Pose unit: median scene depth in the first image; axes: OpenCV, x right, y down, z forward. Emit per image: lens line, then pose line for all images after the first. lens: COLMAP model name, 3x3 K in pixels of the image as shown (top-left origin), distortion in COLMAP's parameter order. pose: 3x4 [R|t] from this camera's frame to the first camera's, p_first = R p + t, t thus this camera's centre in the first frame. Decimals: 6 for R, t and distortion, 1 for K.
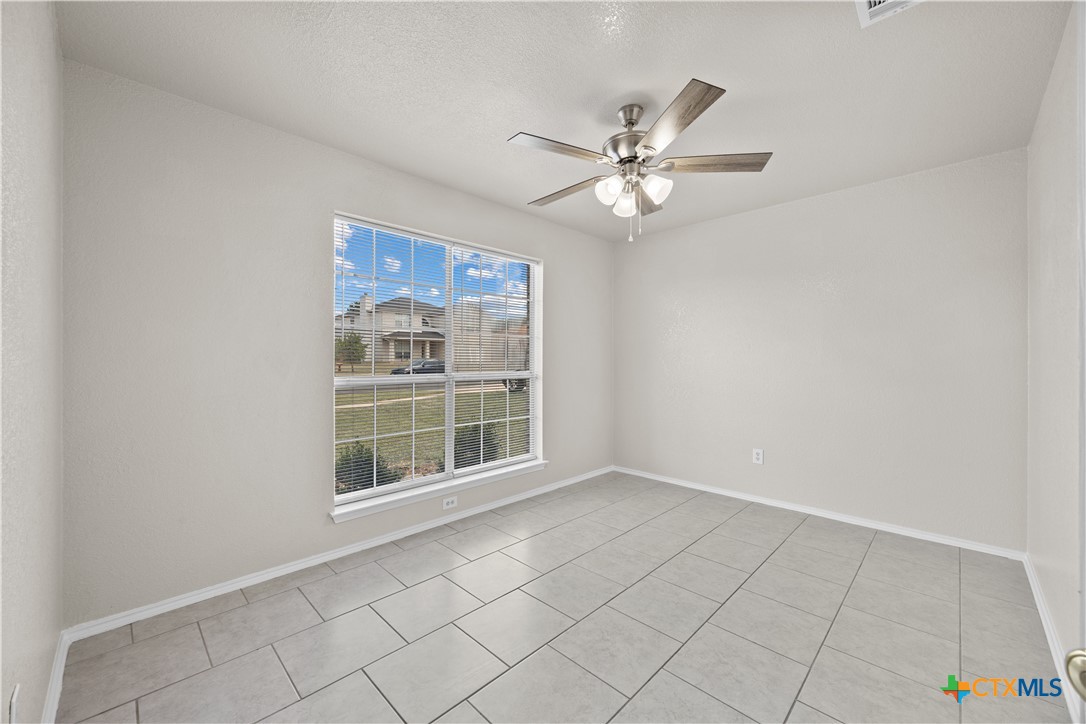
lens RADIAL K [[421.6, 0, 540.0], [0, 421.6, 359.2], [0, 0, 1]] dist [-0.001295, 0.000145]
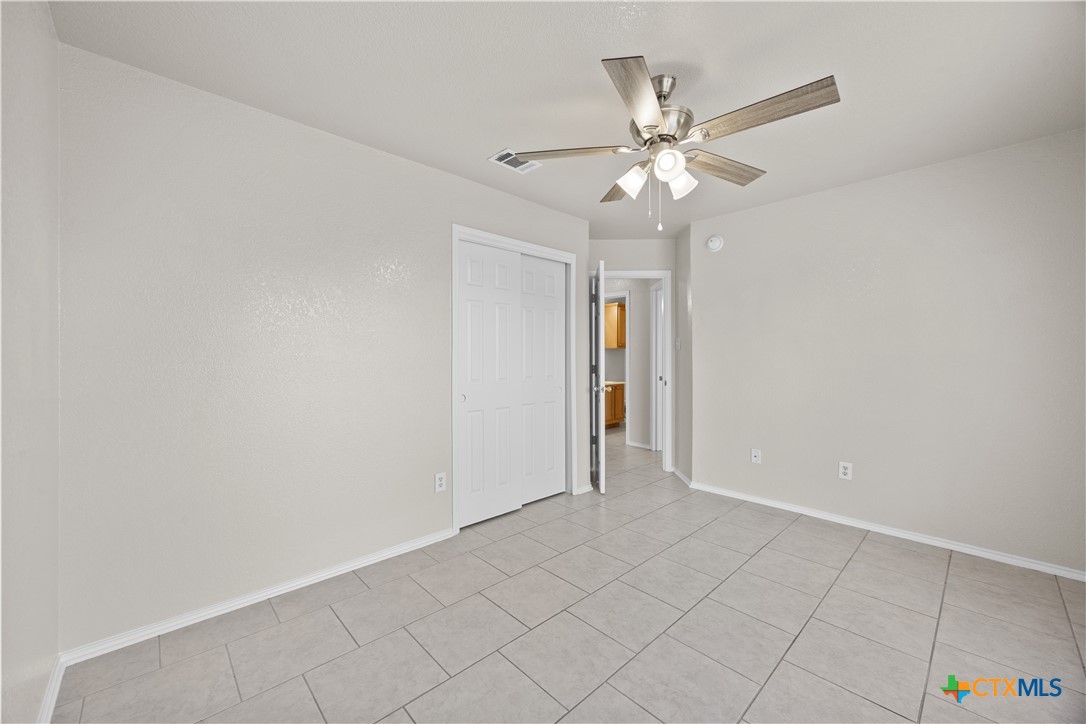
lens RADIAL K [[421.6, 0, 540.0], [0, 421.6, 359.2], [0, 0, 1]] dist [-0.001295, 0.000145]
pose [[-0.999382, -0.000904, 0.035145, 0.466124], [-0.000882, 0.999999, 0.000638, -0.003696], [-0.035145, 0.000606, -0.999382, 2.021351]]
